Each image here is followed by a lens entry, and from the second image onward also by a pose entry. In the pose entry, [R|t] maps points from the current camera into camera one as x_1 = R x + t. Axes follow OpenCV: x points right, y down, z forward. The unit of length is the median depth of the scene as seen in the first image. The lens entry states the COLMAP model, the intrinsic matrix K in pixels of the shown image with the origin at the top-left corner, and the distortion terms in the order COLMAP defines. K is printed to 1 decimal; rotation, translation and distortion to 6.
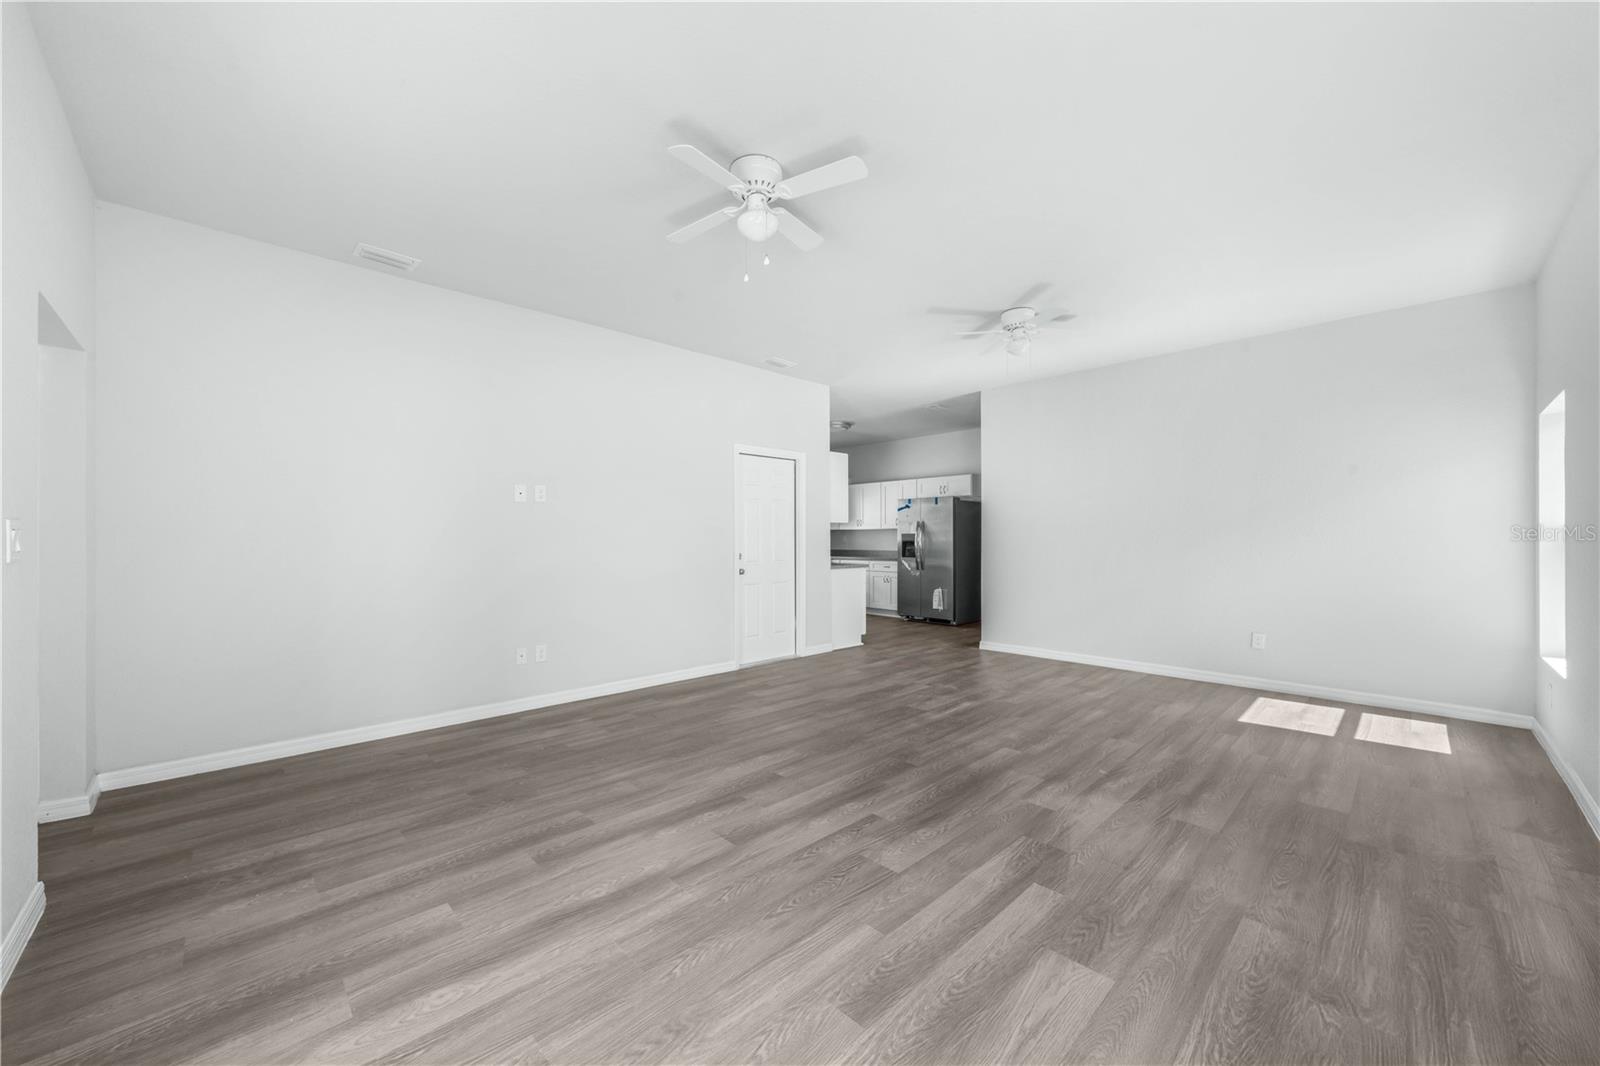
lens RADIAL K [[606.0, 0, 769.2], [0, 606.0, 545.0], [0, 0, 1]] dist [-0.001183, -0.000194]
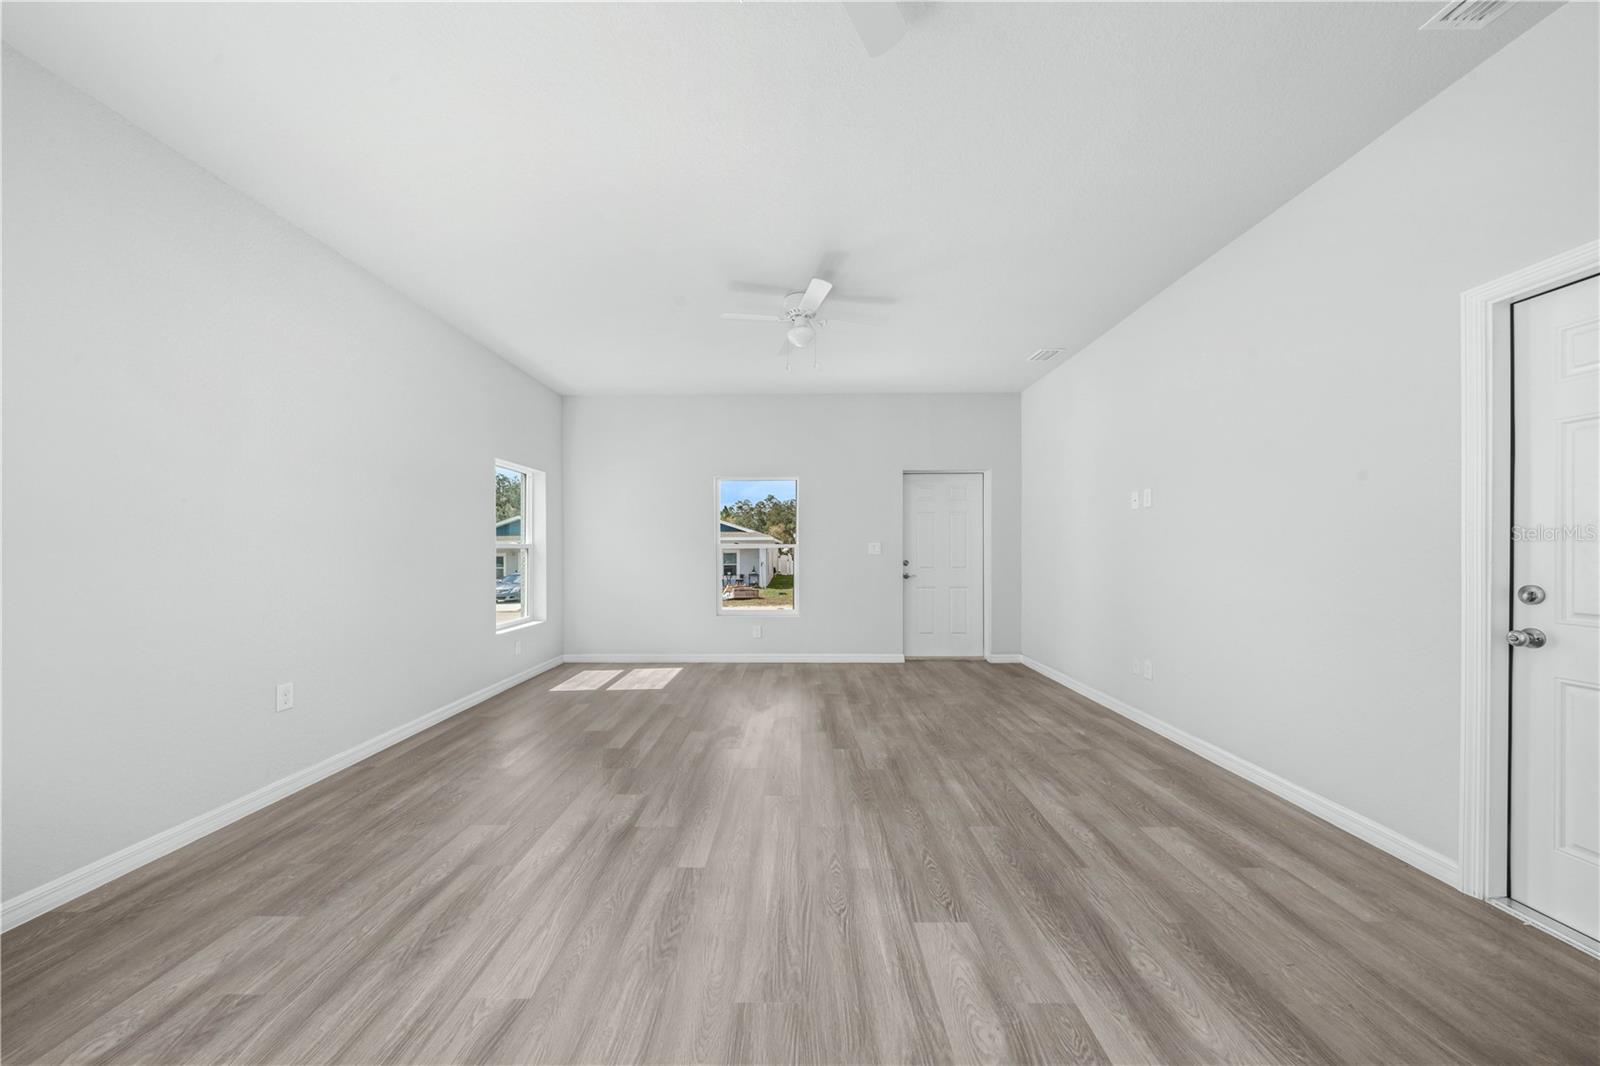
lens RADIAL K [[552.2, 0, 799.5], [0, 552.2, 543.7], [0, 0, 1]] dist [-0.000858, -0.000079]
pose [[-0.677084, -0.004395, -0.735892, 0.764368], [-0.004464, 0.999988, -0.001865, -0.011923], [0.735892, 0.002022, -0.677096, 1.487510]]
